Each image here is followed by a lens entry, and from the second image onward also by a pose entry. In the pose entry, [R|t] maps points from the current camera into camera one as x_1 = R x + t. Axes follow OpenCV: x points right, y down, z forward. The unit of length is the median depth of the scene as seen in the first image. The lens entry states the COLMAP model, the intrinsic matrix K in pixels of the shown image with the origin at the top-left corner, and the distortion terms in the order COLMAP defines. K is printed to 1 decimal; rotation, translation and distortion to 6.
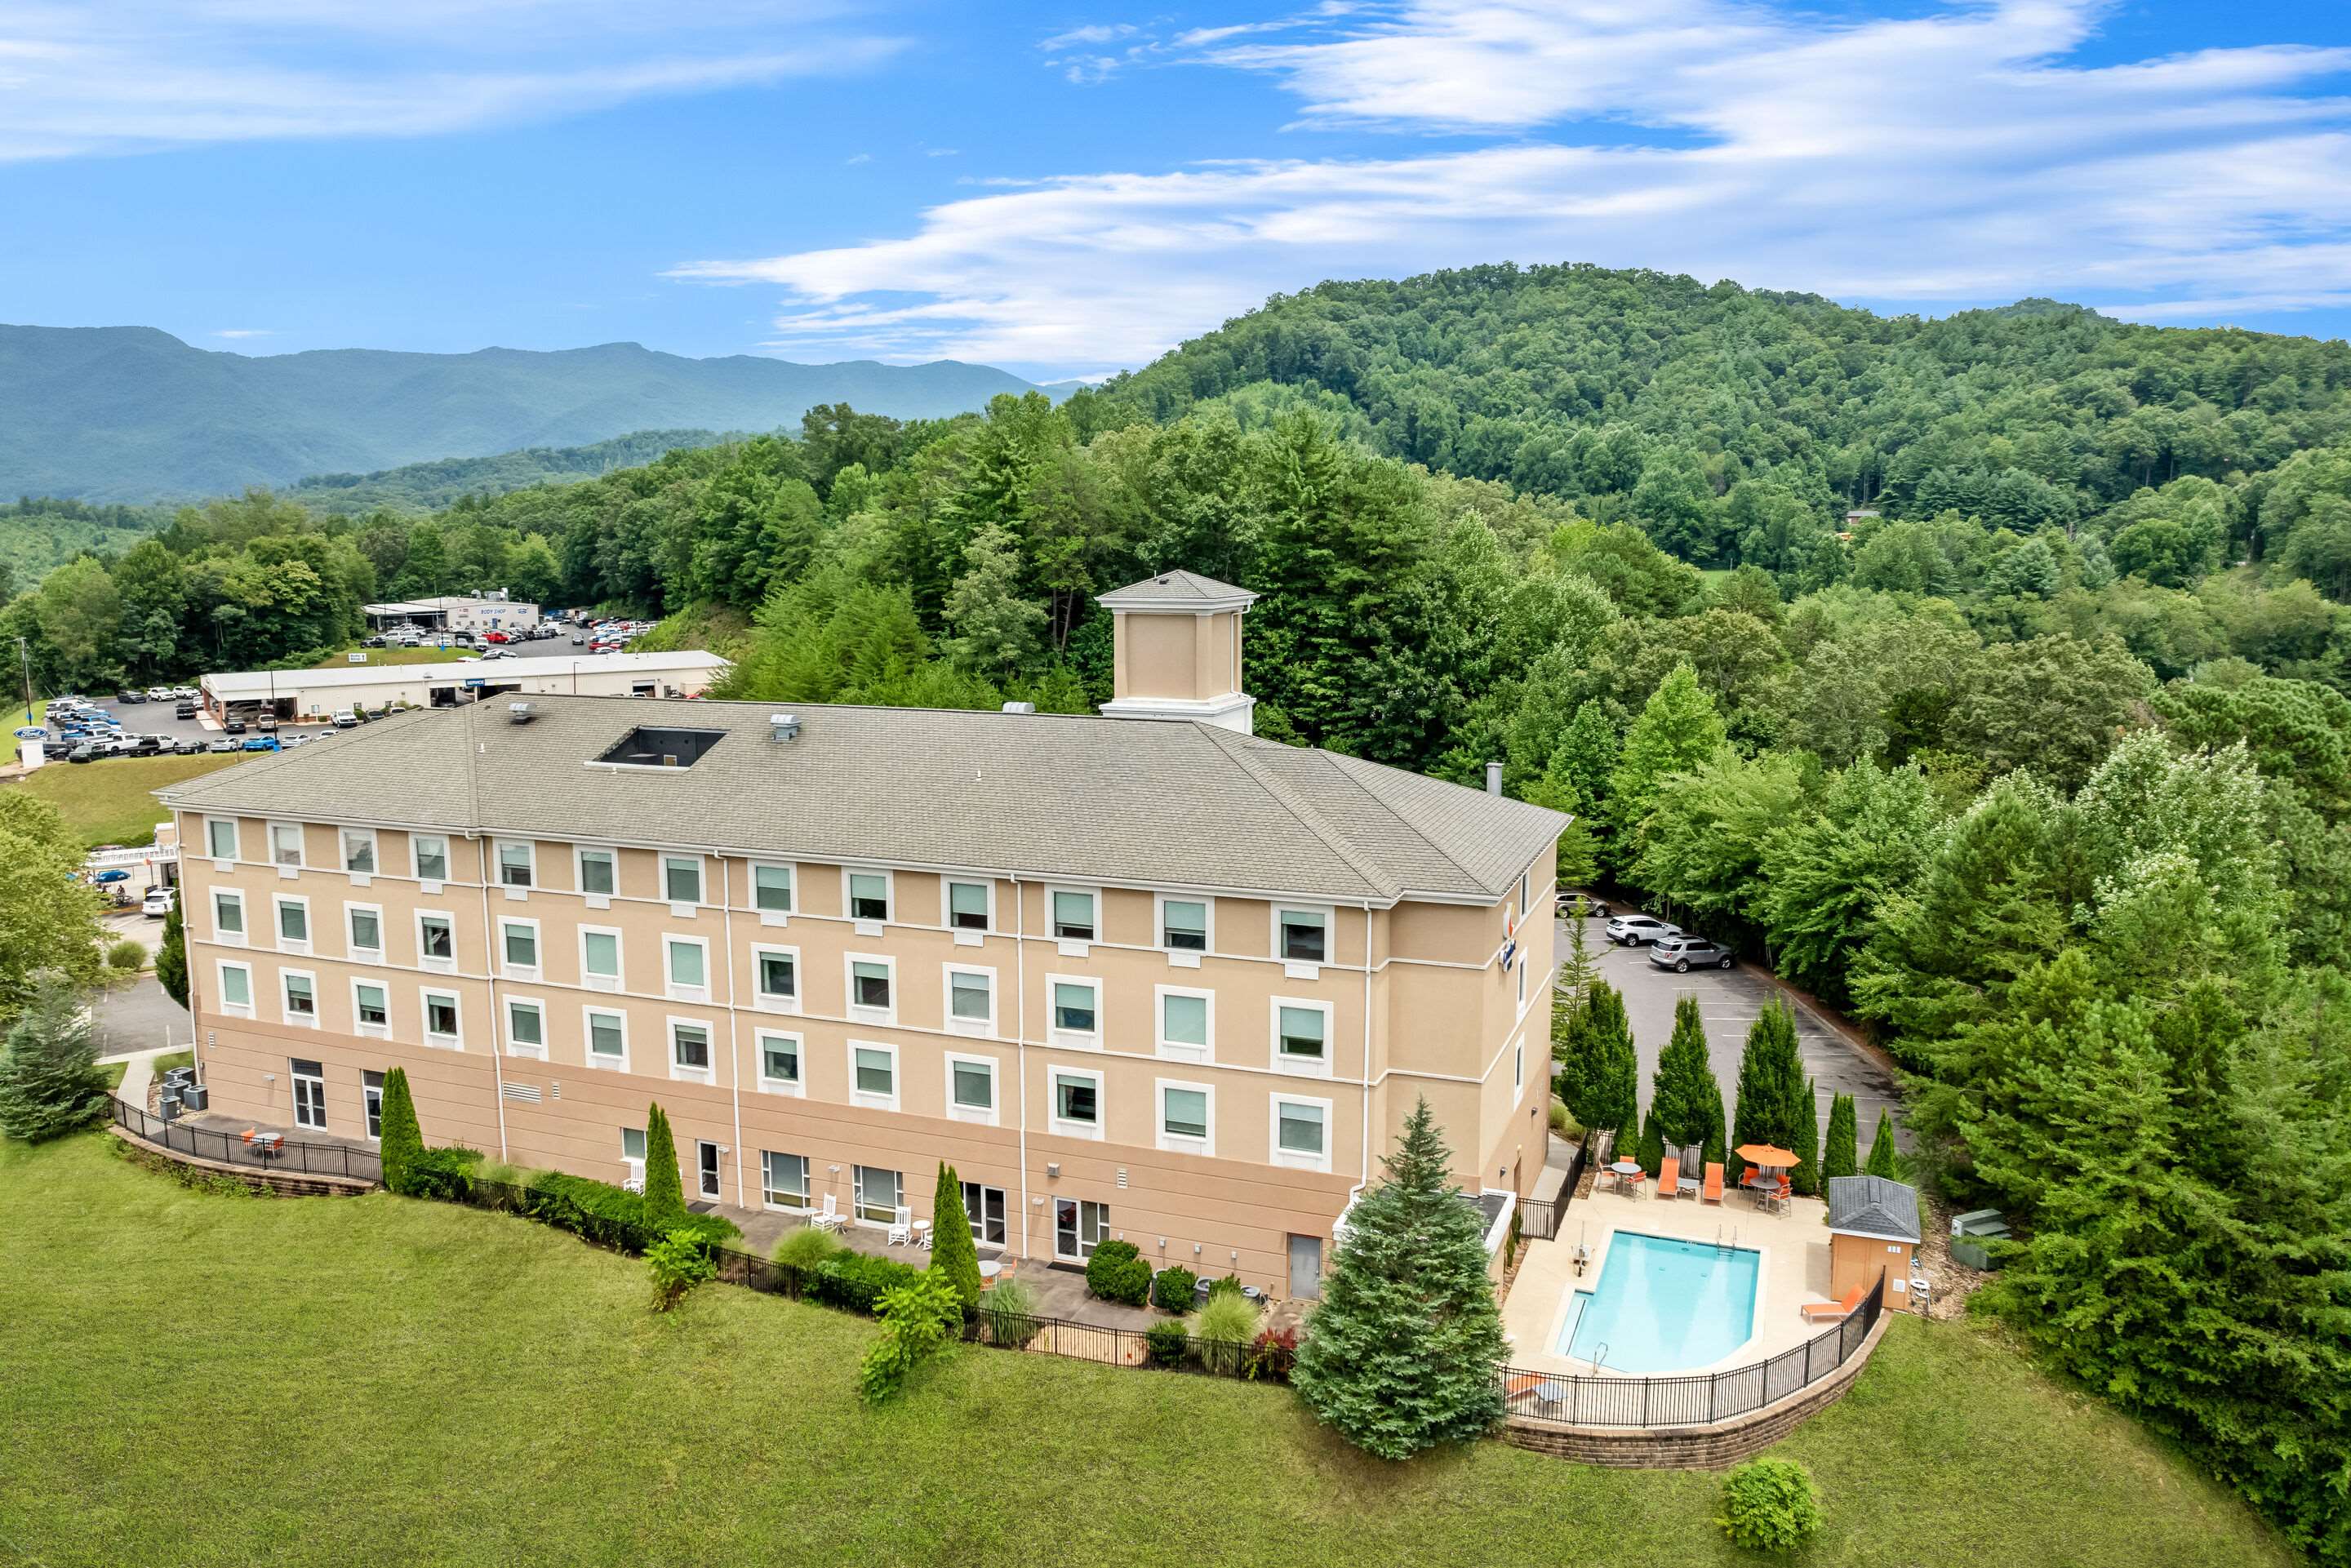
lens RADIAL K [[1646.4, 0, 1184.8], [0, 1646.4, 772.9], [0, 0, 1]] dist [-0.038811, -0.002264]
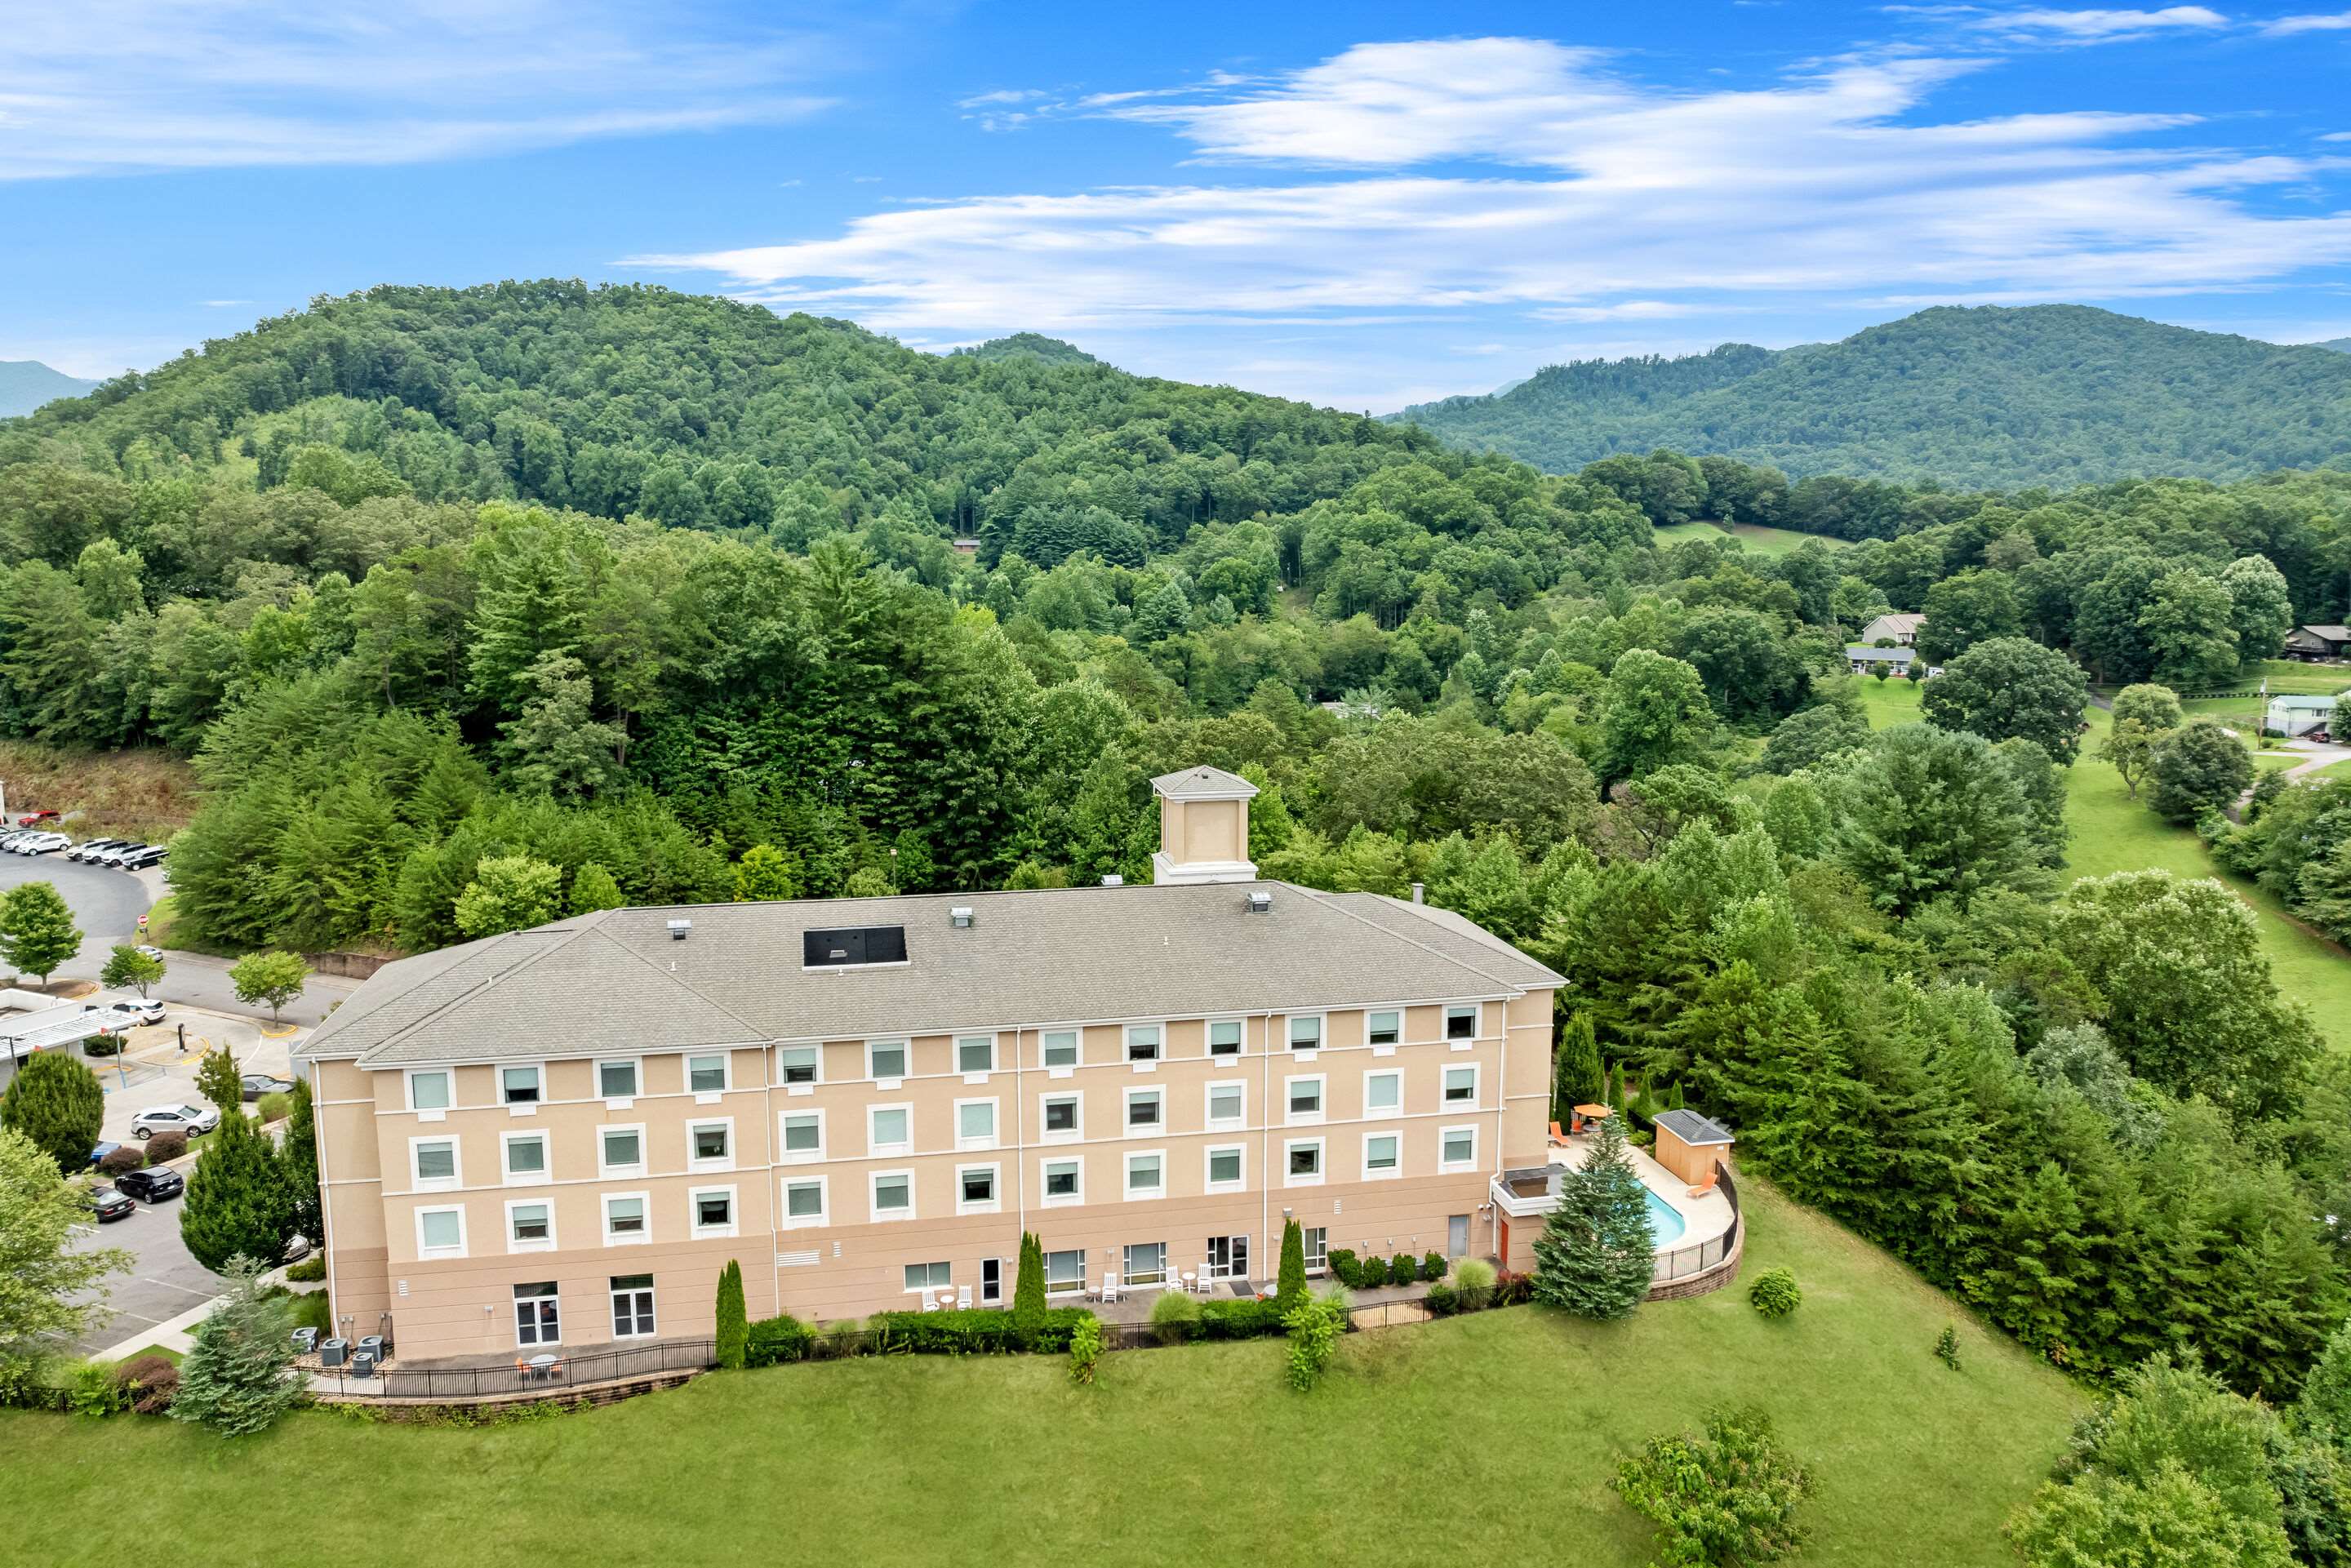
lens RADIAL K [[1646.4, 0, 1185.0], [0, 1646.4, 773.3], [0, 0, 1]] dist [-0.038811, -0.002264]
pose [[0.835218, -0.075559, 0.544703, -0.608423], [0.076003, 0.996871, 0.021743, -0.118889], [-0.544641, 0.023239, 0.838347, -0.104677]]
